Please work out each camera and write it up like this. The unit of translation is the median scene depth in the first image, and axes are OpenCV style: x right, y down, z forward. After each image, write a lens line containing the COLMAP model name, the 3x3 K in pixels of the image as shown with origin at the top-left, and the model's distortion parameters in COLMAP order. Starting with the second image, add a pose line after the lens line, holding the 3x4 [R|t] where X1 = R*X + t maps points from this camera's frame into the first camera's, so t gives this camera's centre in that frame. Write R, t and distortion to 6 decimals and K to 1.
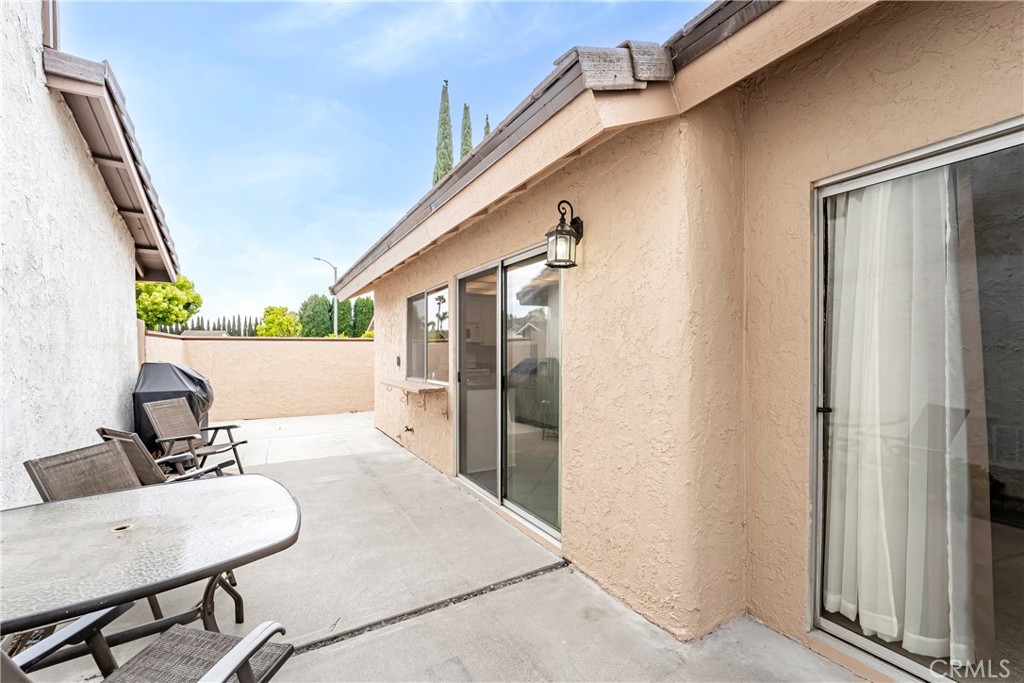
lens RADIAL K [[415.6, 0, 511.6], [0, 415.6, 345.7], [0, 0, 1]] dist [-0.014218, 0.000524]
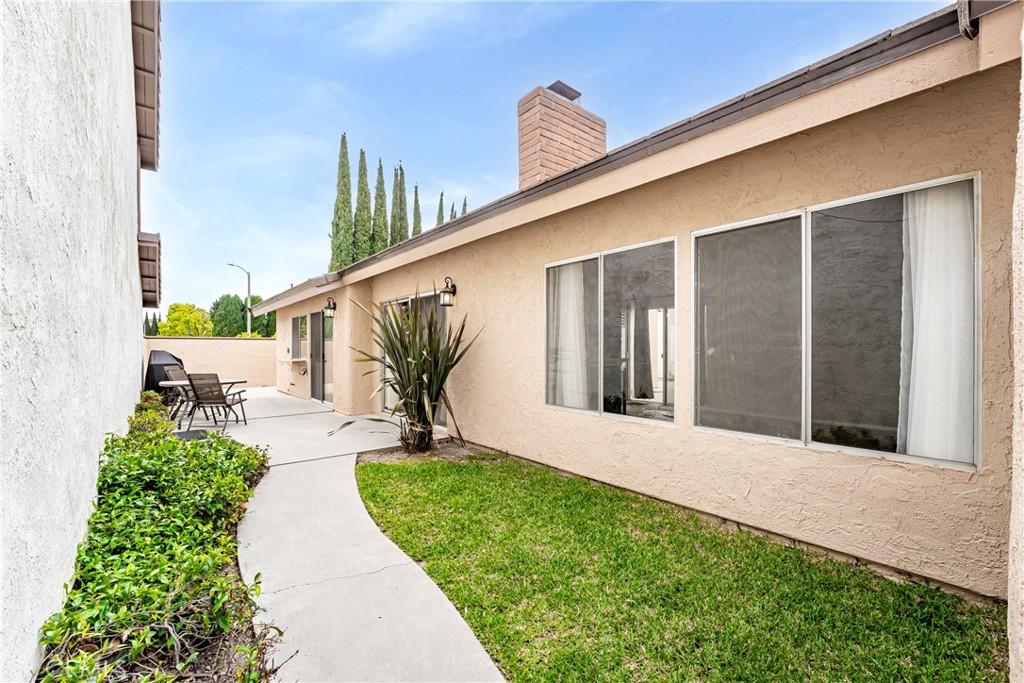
lens RADIAL K [[415.6, 0, 511.6], [0, 415.6, 345.7], [0, 0, 1]] dist [-0.014218, 0.000524]
pose [[0.985985, -0.001247, 0.166830, 0.126459], [0.000431, 0.999988, 0.004924, 0.001702], [-0.166834, -0.004783, 0.985973, -0.313504]]
